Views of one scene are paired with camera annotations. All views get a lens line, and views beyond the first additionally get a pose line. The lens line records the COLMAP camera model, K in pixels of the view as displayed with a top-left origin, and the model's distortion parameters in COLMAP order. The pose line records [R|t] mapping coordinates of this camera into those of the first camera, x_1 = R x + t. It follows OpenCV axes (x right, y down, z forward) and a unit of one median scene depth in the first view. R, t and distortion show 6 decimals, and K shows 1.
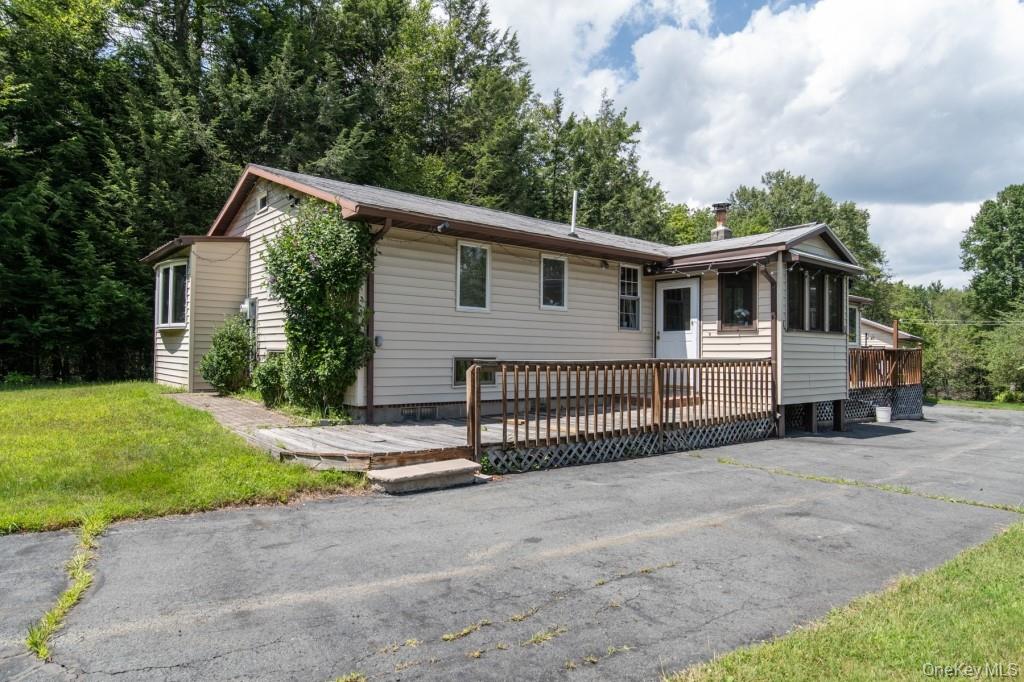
lens RADIAL K [[487.8, 0, 512.0], [0, 487.8, 341.0], [0, 0, 1]] dist [-0.002043, -0.000274]
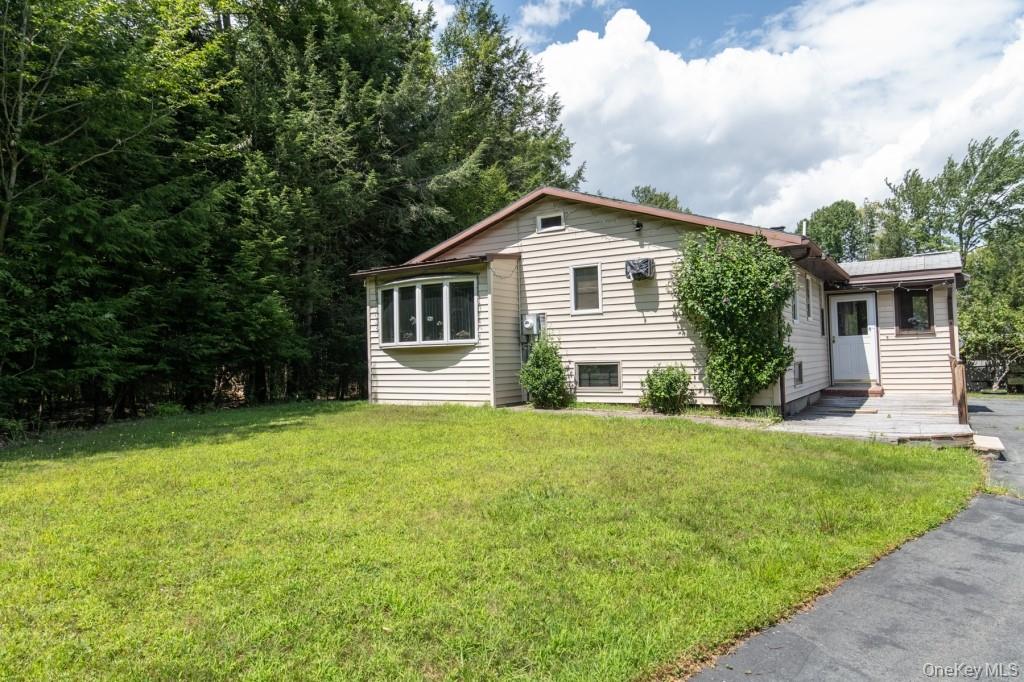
lens RADIAL K [[501.5, 0, 512.0], [0, 501.5, 341.0], [0, 0, 1]] dist [-0.013091, -0.000367]
pose [[0.967754, -0.027432, 0.250399, -0.849889], [0.031238, 0.999449, -0.011237, -0.019962], [-0.249953, 0.018696, 0.968077, -0.013792]]
